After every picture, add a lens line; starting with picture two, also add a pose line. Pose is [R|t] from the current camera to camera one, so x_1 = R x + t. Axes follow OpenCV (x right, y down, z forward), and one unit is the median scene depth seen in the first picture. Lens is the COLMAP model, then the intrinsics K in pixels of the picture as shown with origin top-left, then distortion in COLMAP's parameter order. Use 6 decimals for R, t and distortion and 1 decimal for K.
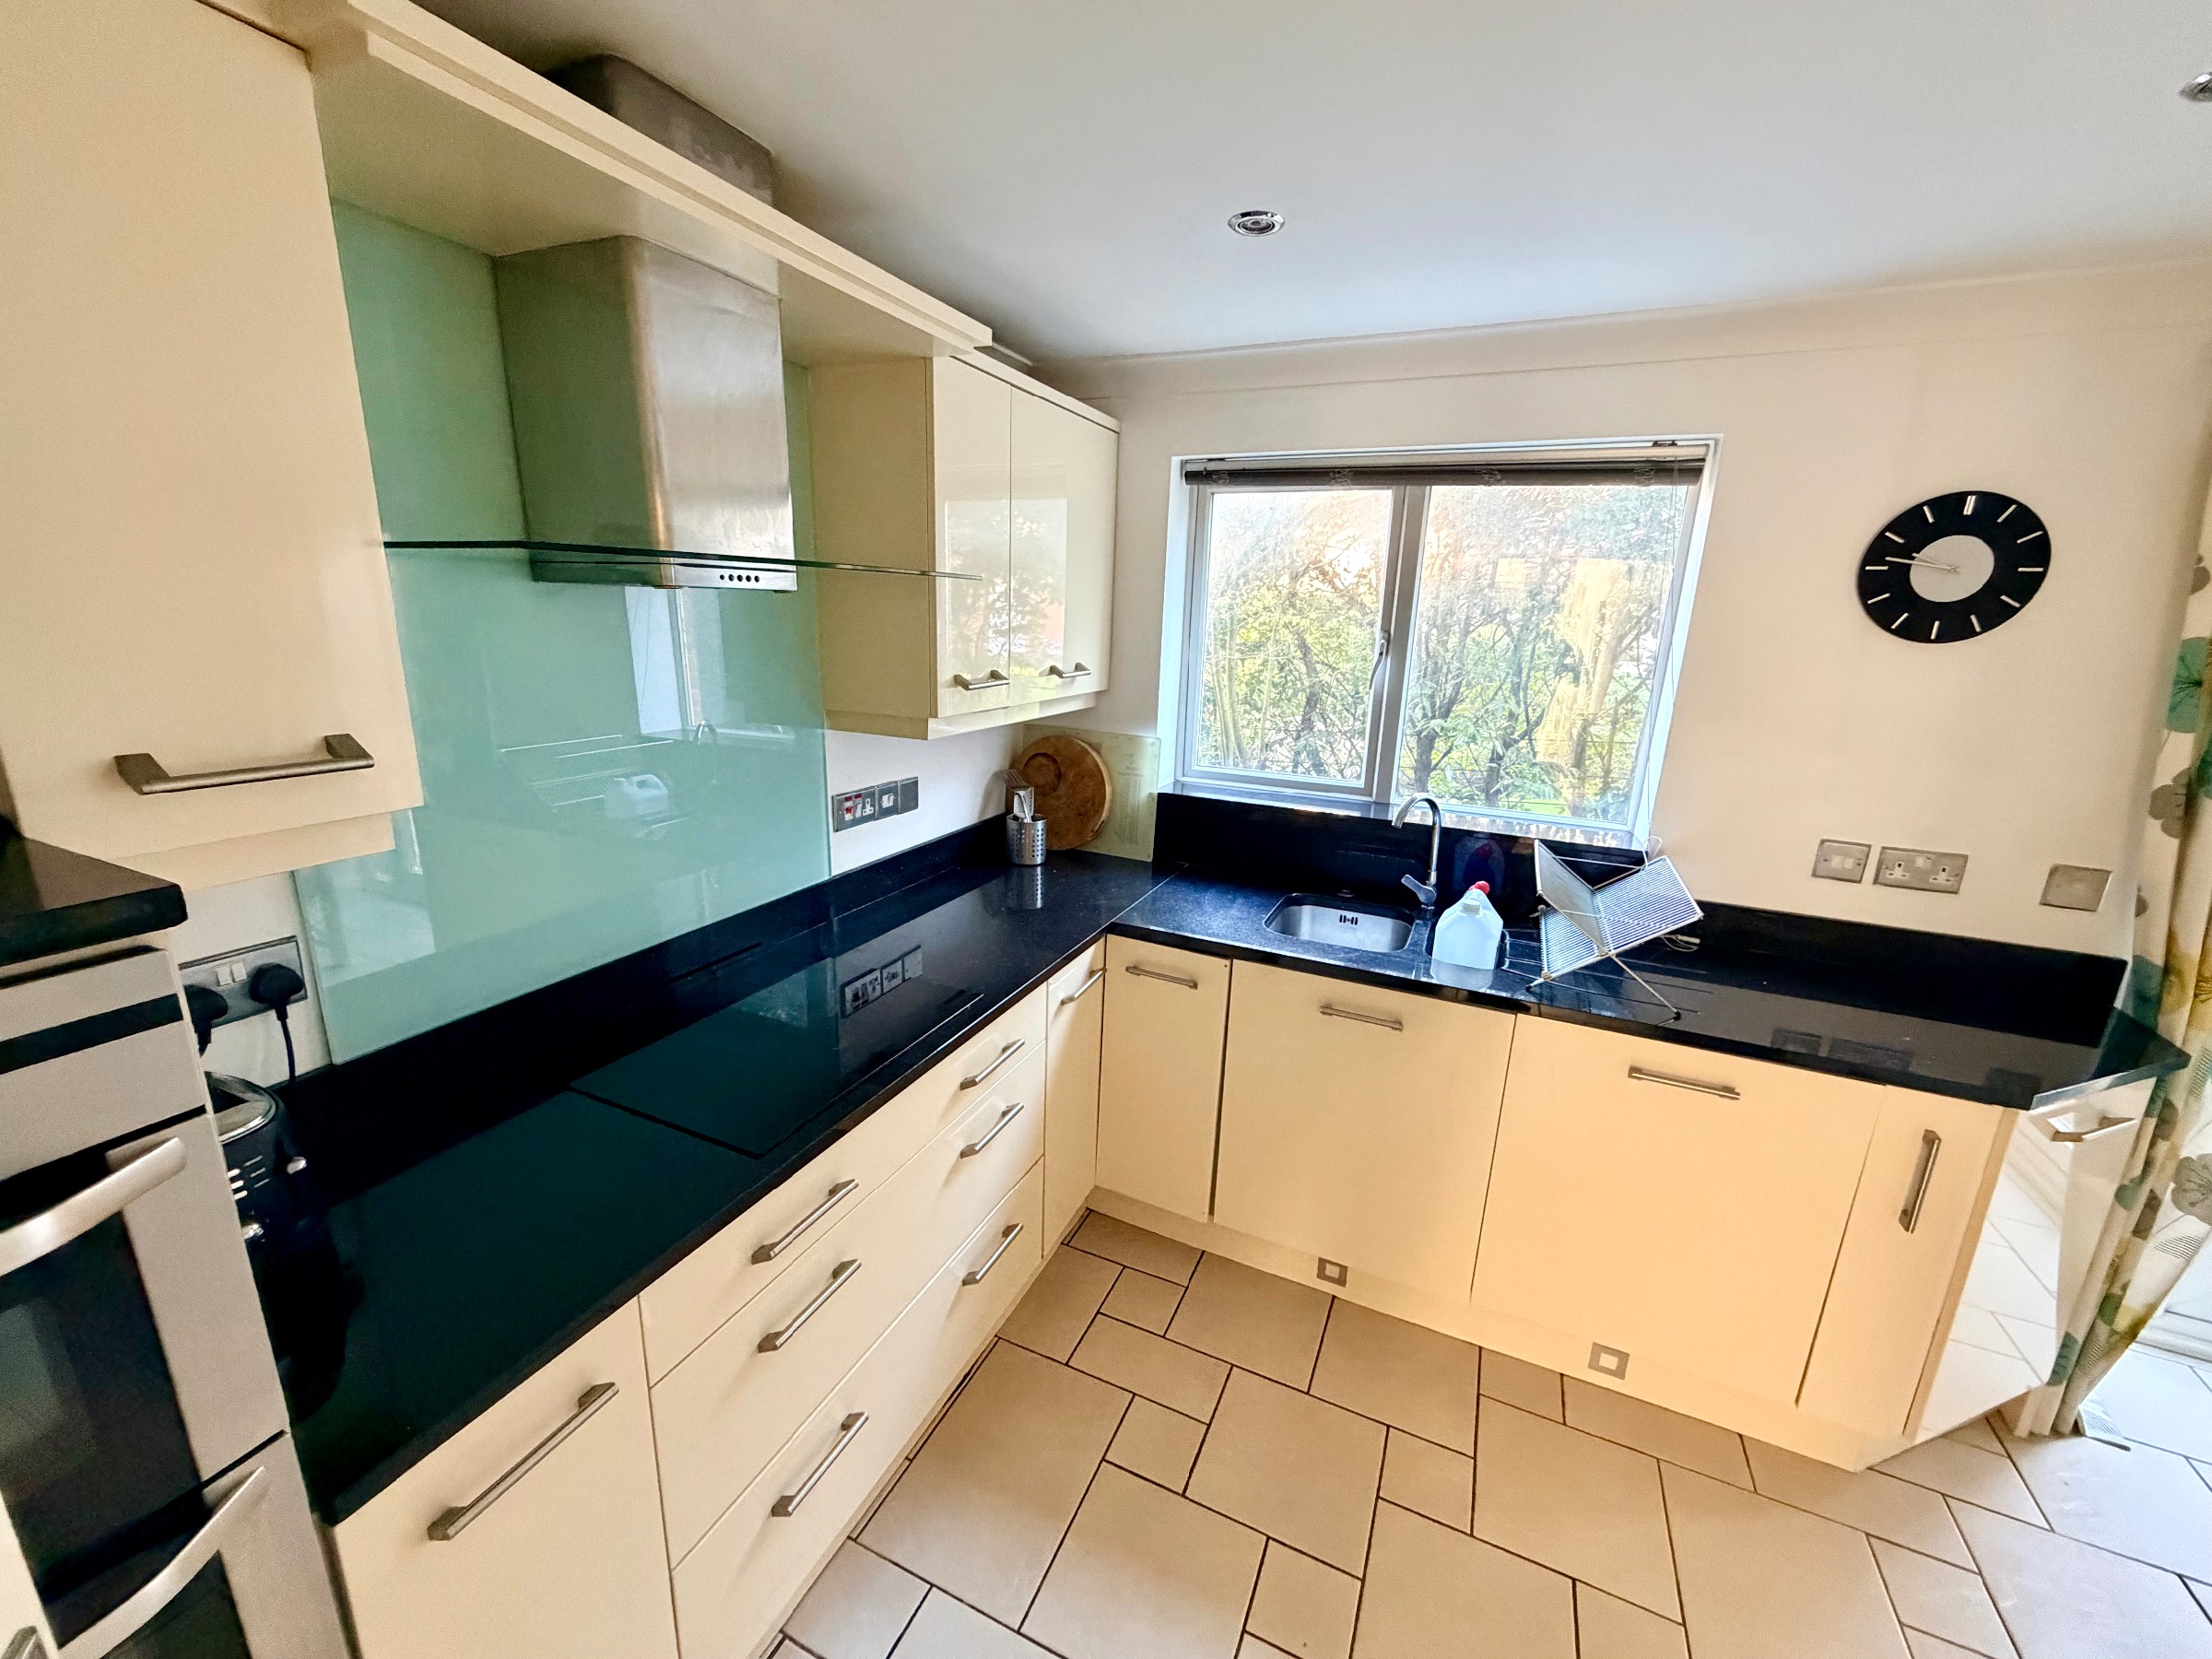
lens RADIAL K [[881.5, 0, 1107.5], [0, 881.5, 834.4], [0, 0, 1]] dist [0.002792, 0.000500]
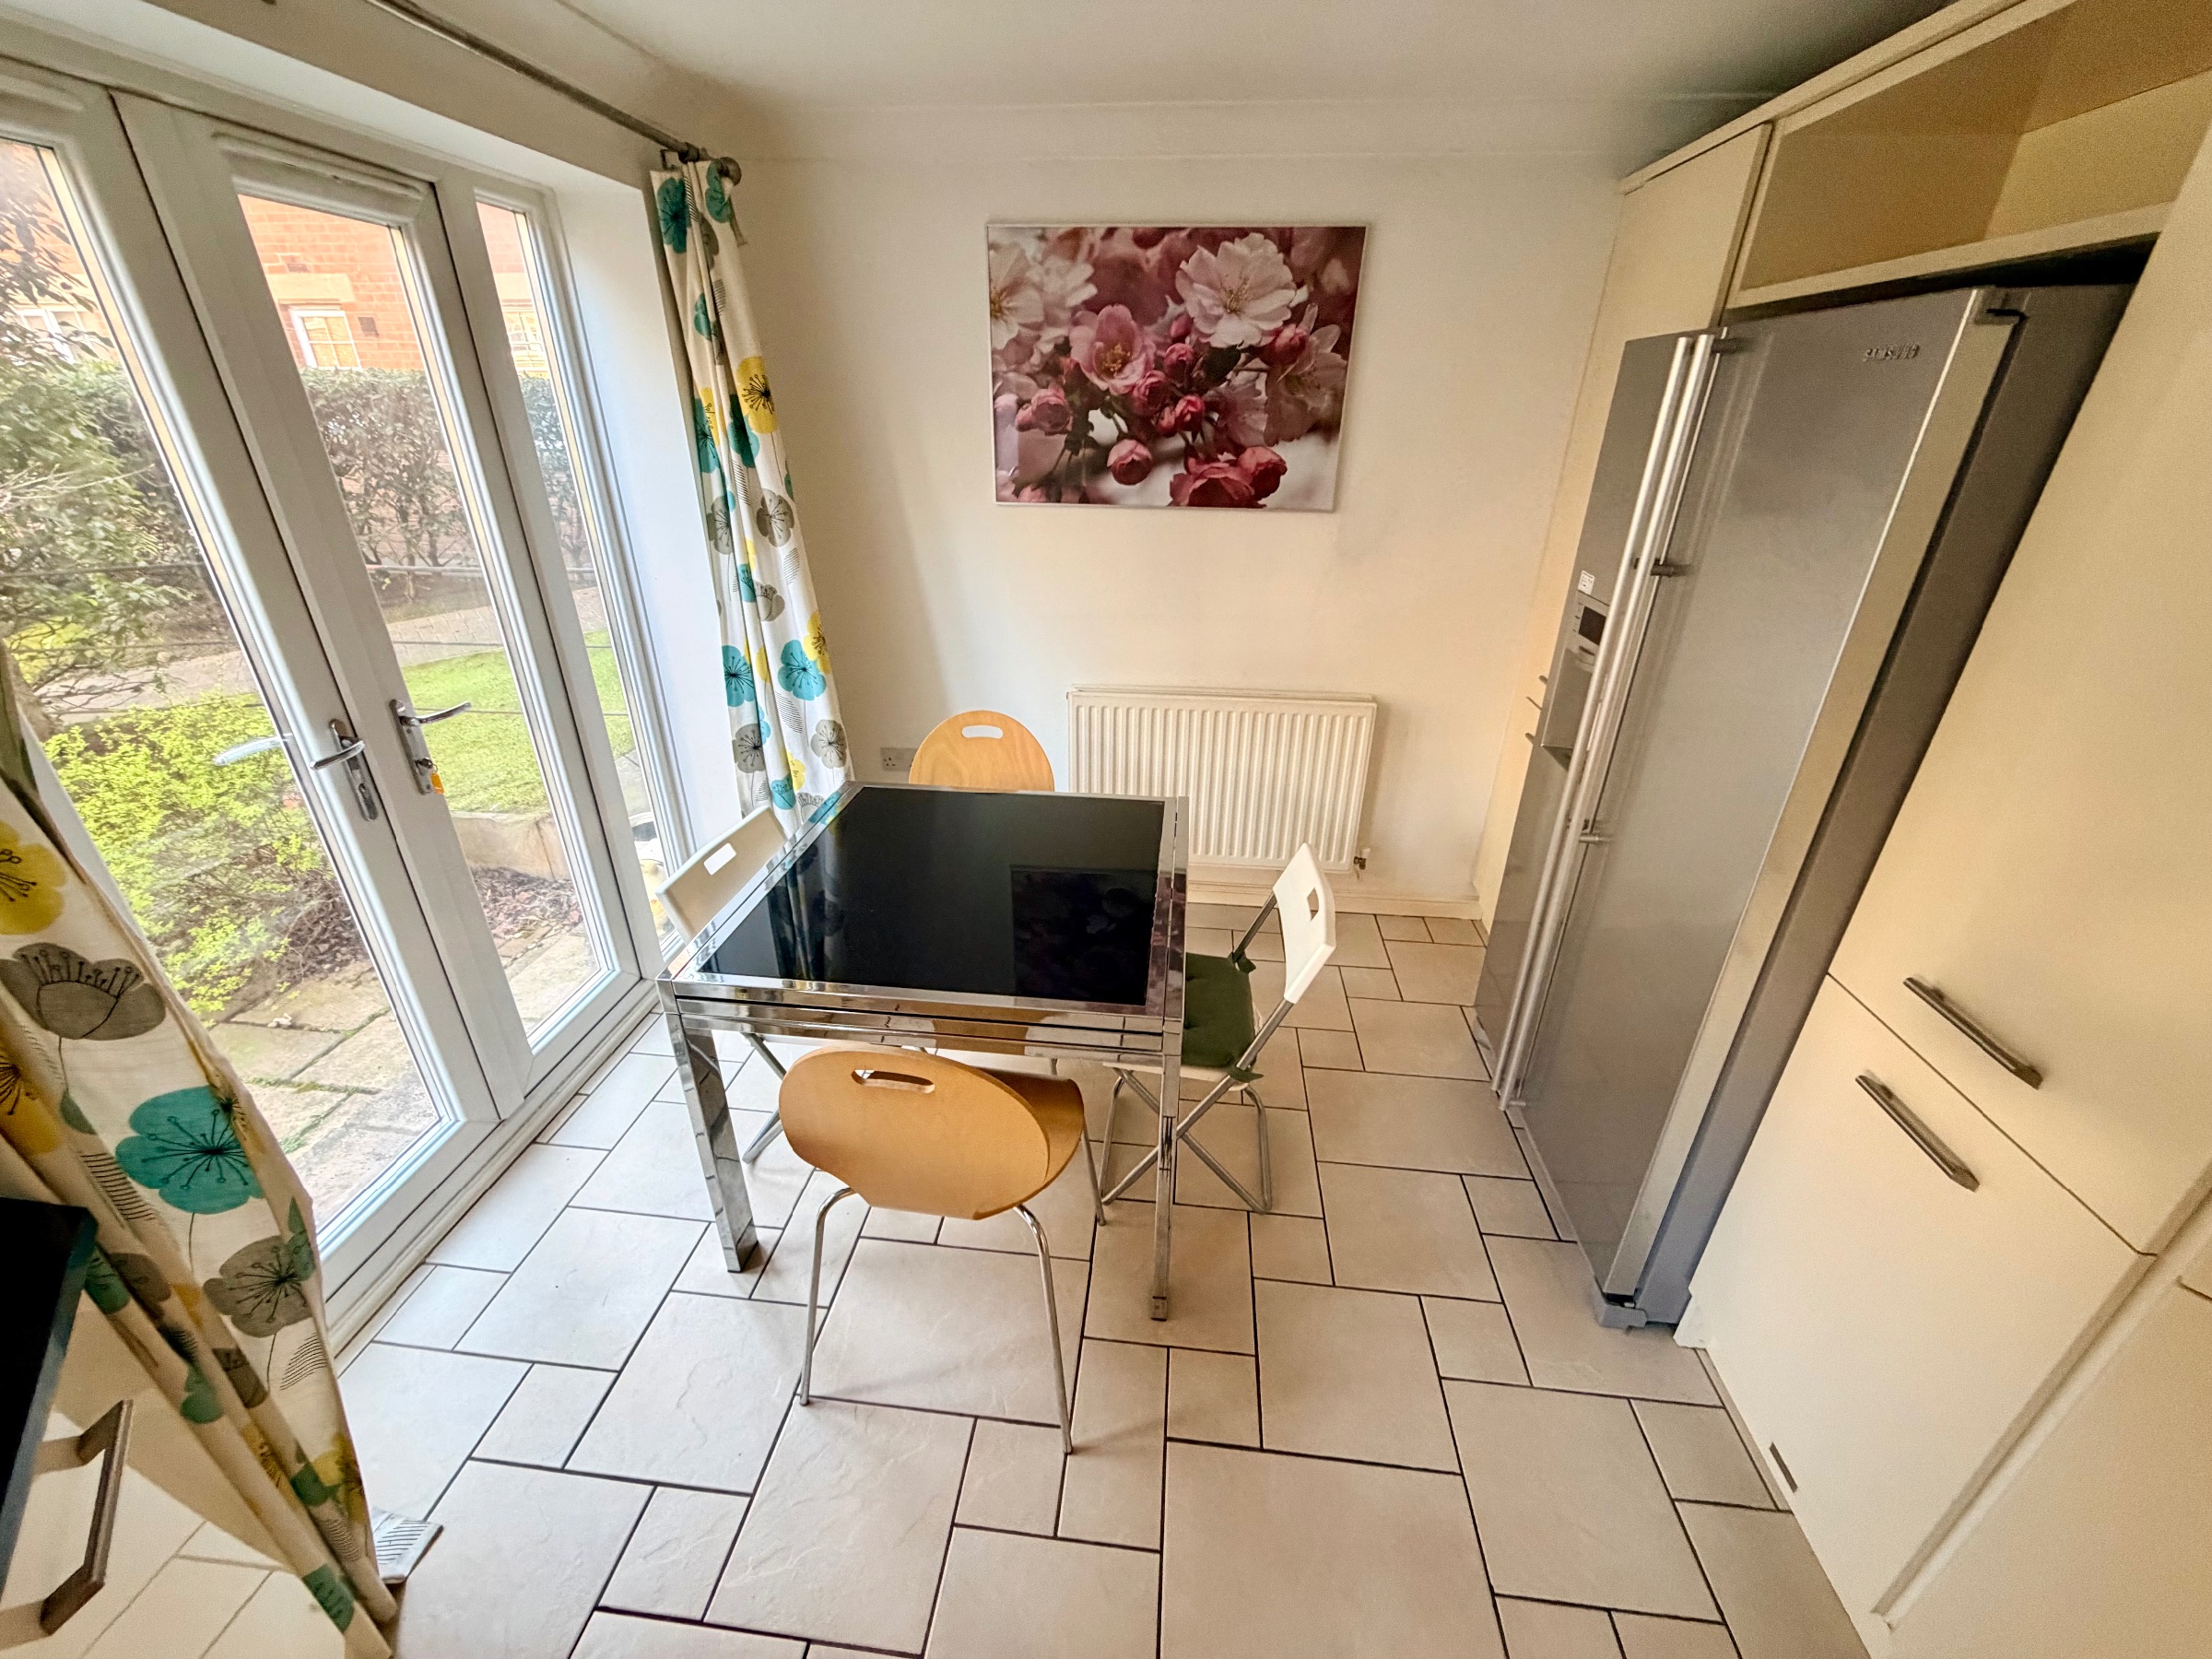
lens RADIAL K [[881.5, 0, 1103.6], [0, 881.5, 827.9], [0, 0, 1]] dist [0.002792, 0.000500]
pose [[-0.310359, -0.446936, 0.839003, 0.649921], [0.220482, 0.824675, 0.520863, -0.065354], [-0.924697, 0.346639, -0.157404, 0.419268]]
